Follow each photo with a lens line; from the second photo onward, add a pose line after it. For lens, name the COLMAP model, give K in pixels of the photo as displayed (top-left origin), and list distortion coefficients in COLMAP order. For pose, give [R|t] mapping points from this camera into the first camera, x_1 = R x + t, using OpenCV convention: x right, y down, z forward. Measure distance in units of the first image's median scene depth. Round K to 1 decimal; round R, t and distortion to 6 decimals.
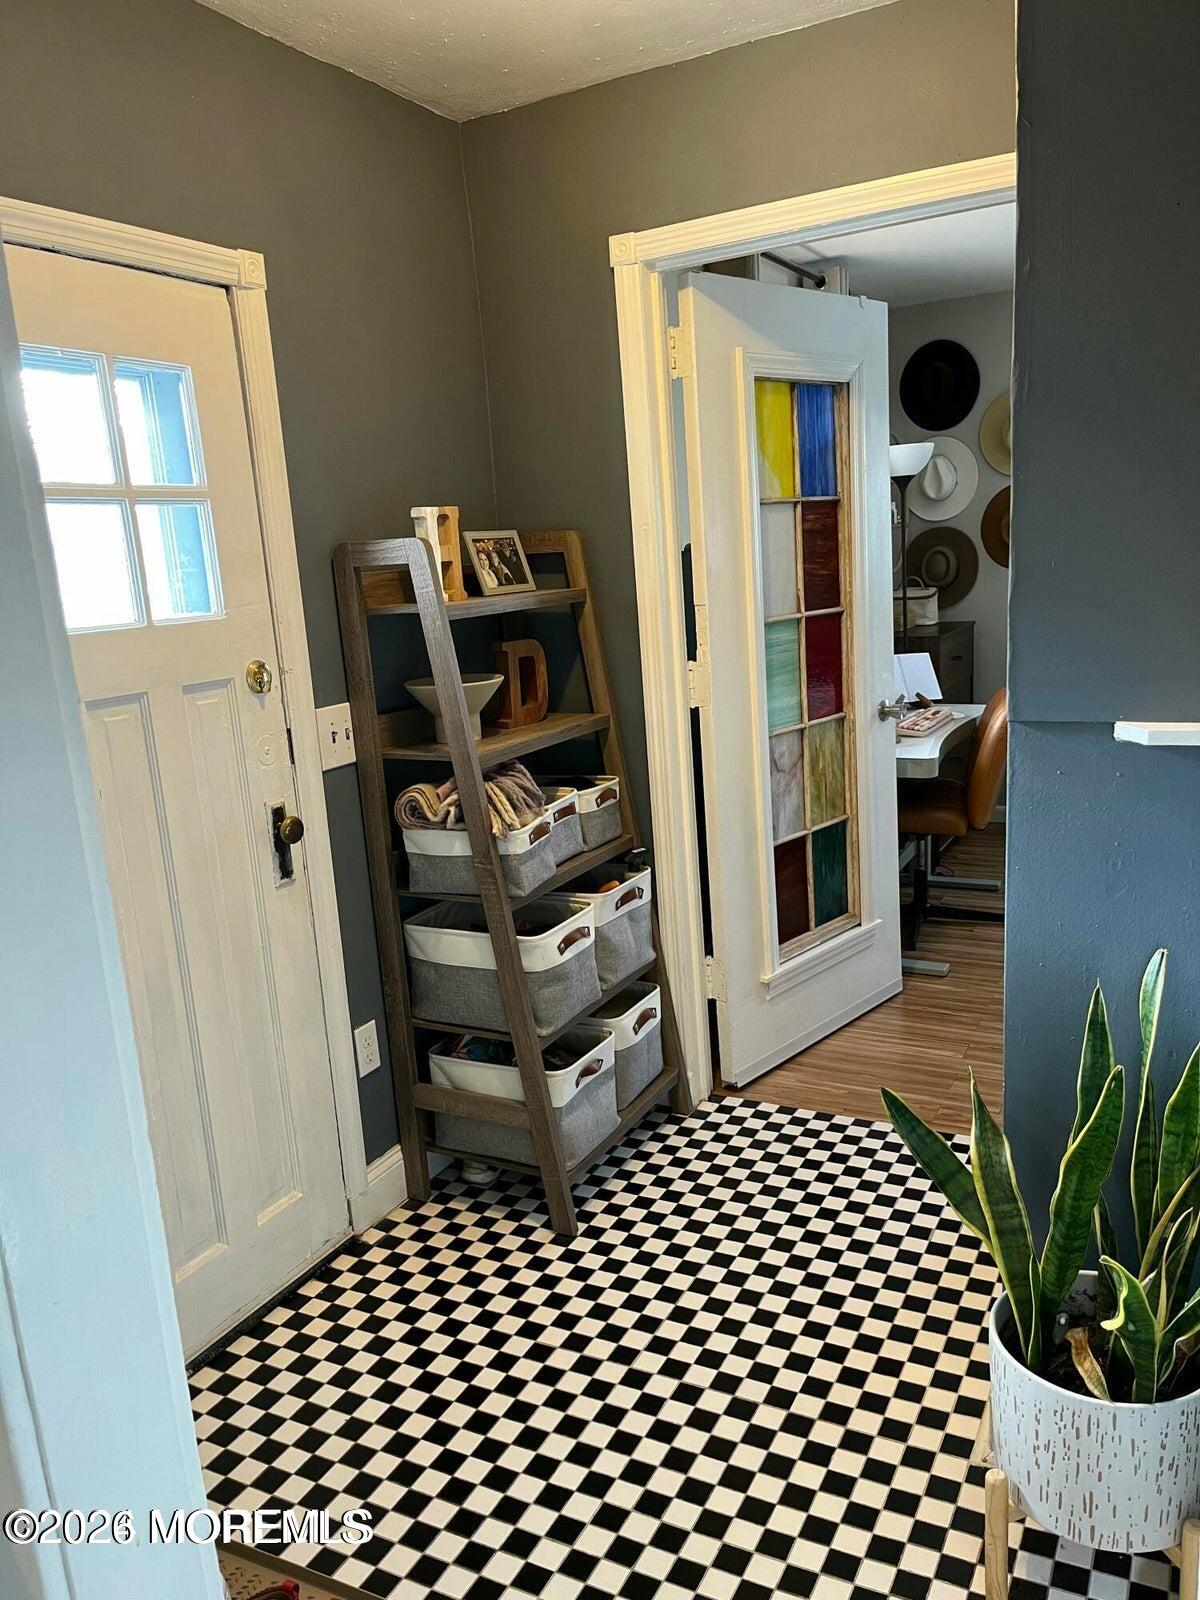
lens RADIAL K [[1206.9, 0, 597.4], [0, 1206.9, 801.0], [0, 0, 1]] dist [0.052976, -0.072197]
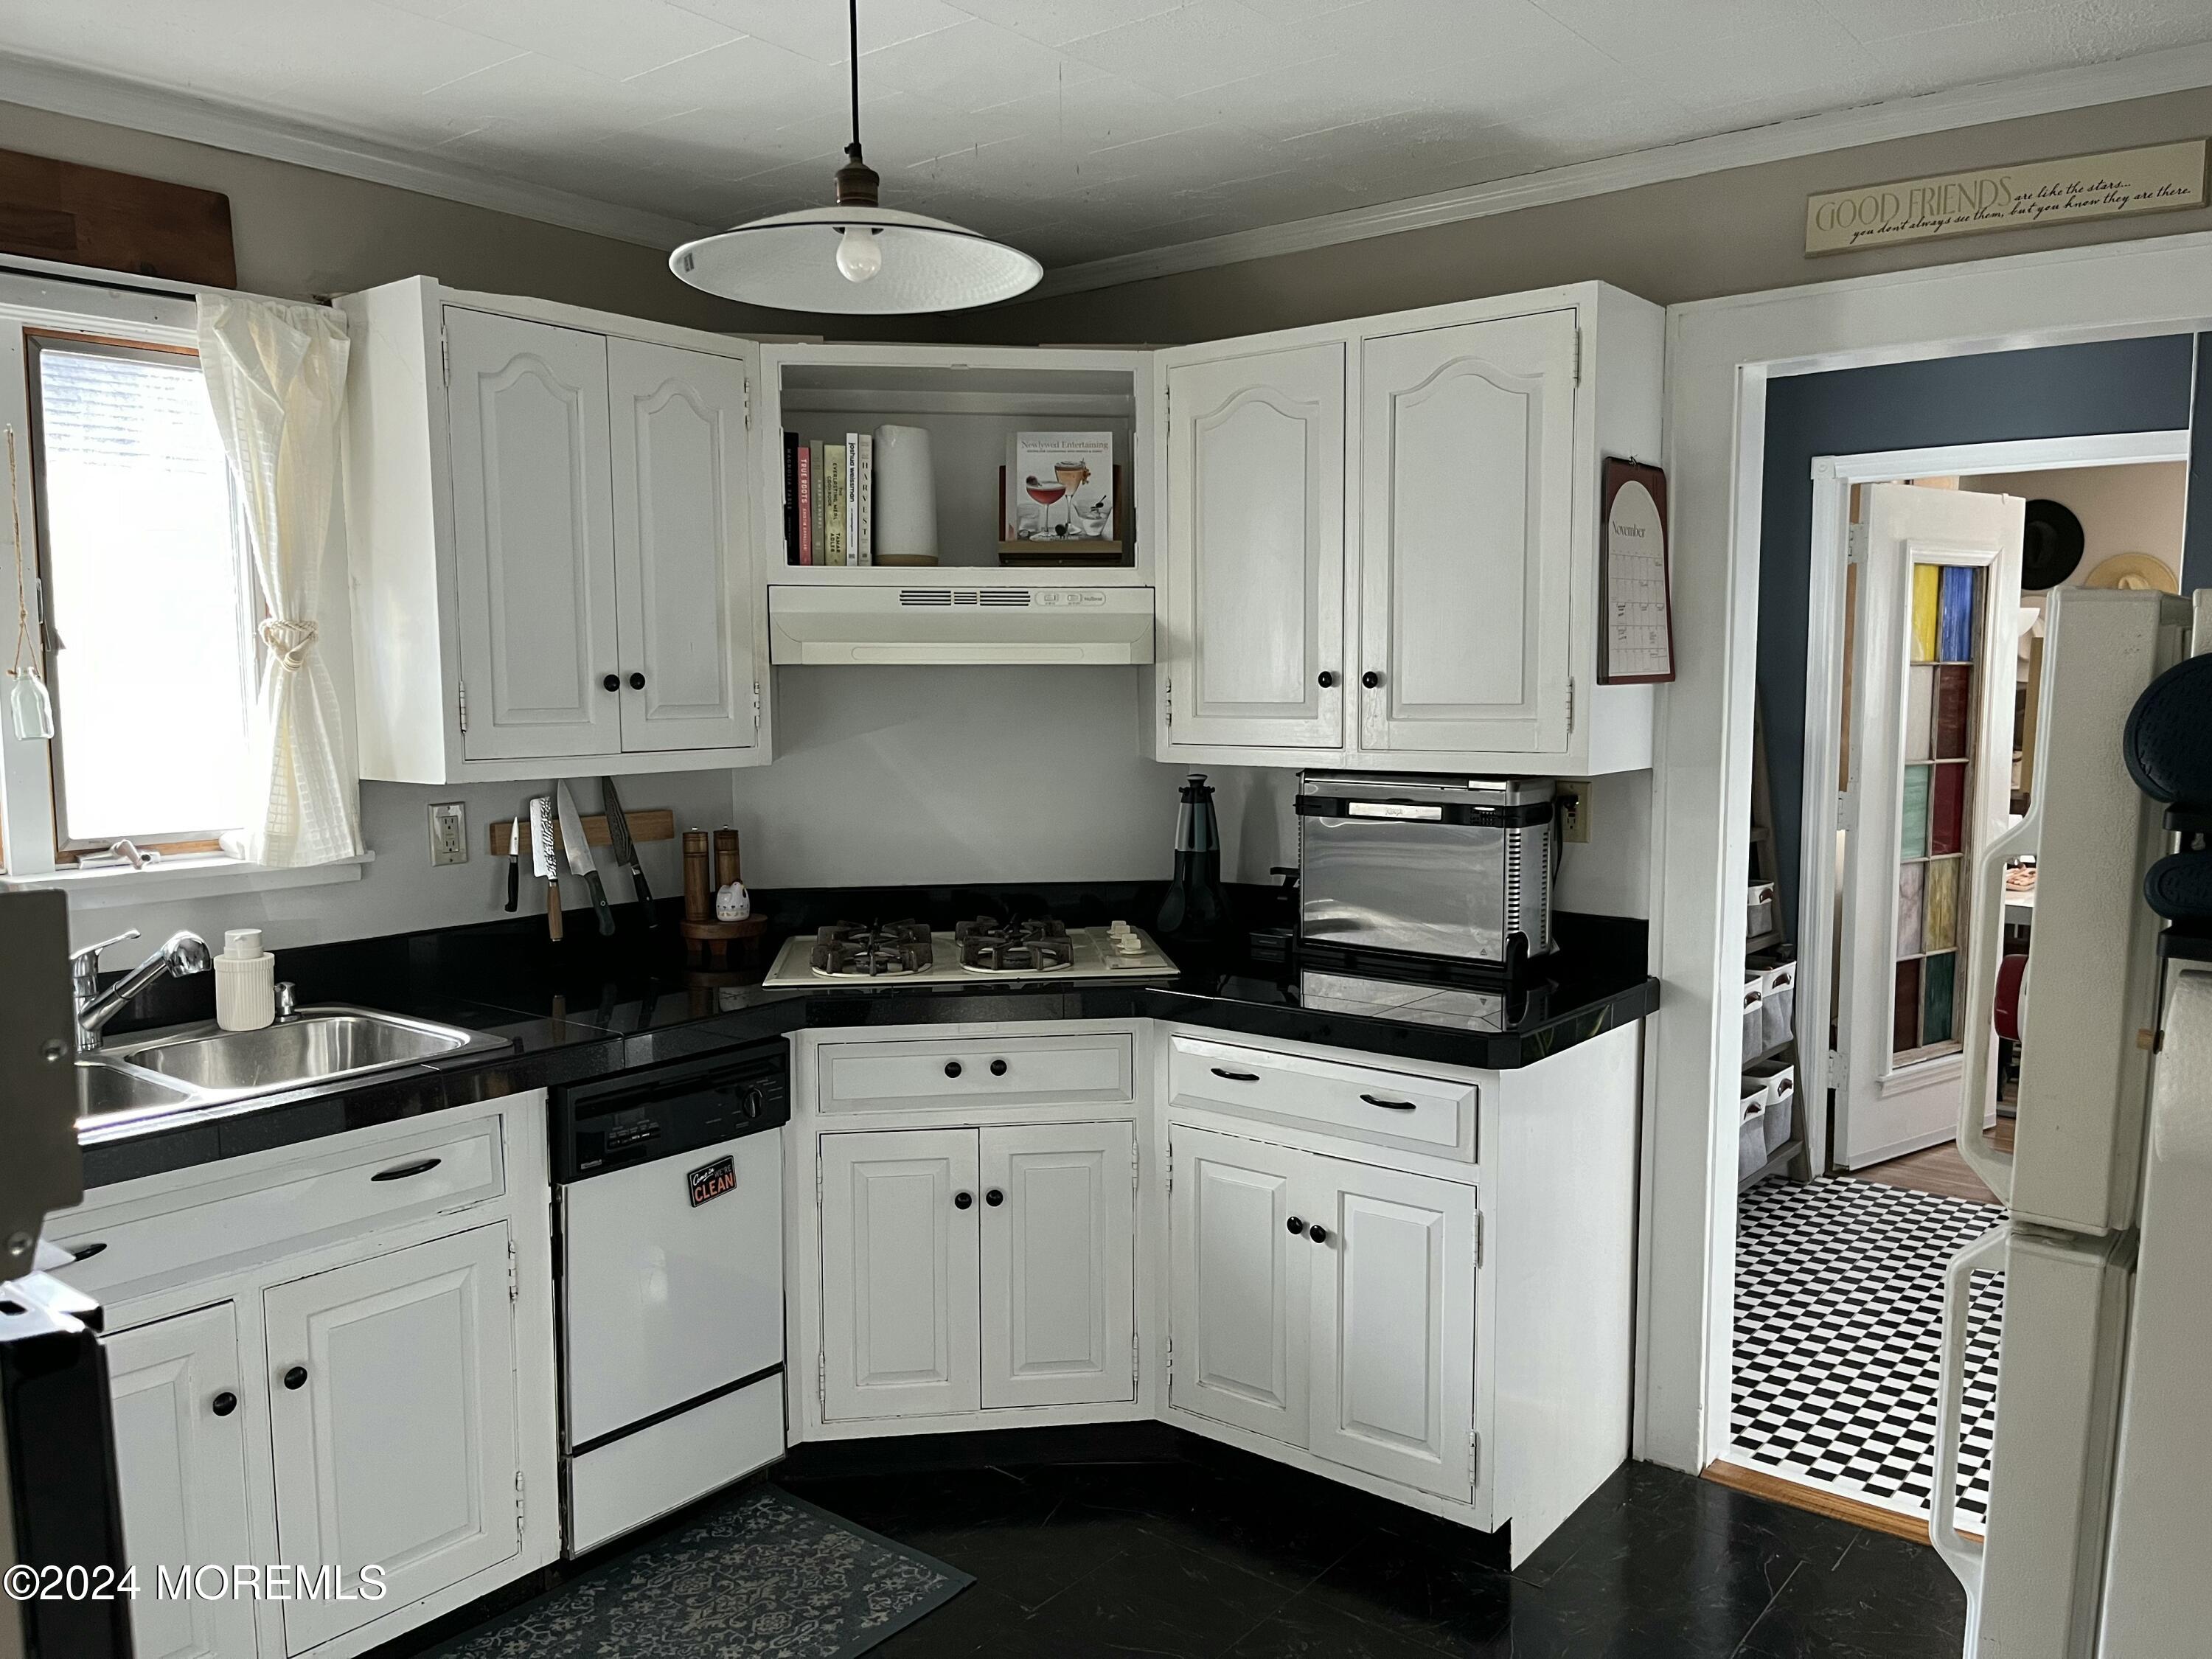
lens RADIAL K [[1668.5, 0, 1110.2], [0, 1668.5, 833.2], [0, 0, 1]] dist [0.052976, -0.072197]
pose [[0.976663, 0.078494, -0.199922, -0.275634], [-0.096638, 0.991881, -0.082662, 0.123612], [0.191810, 0.100053, 0.976319, -0.711975]]
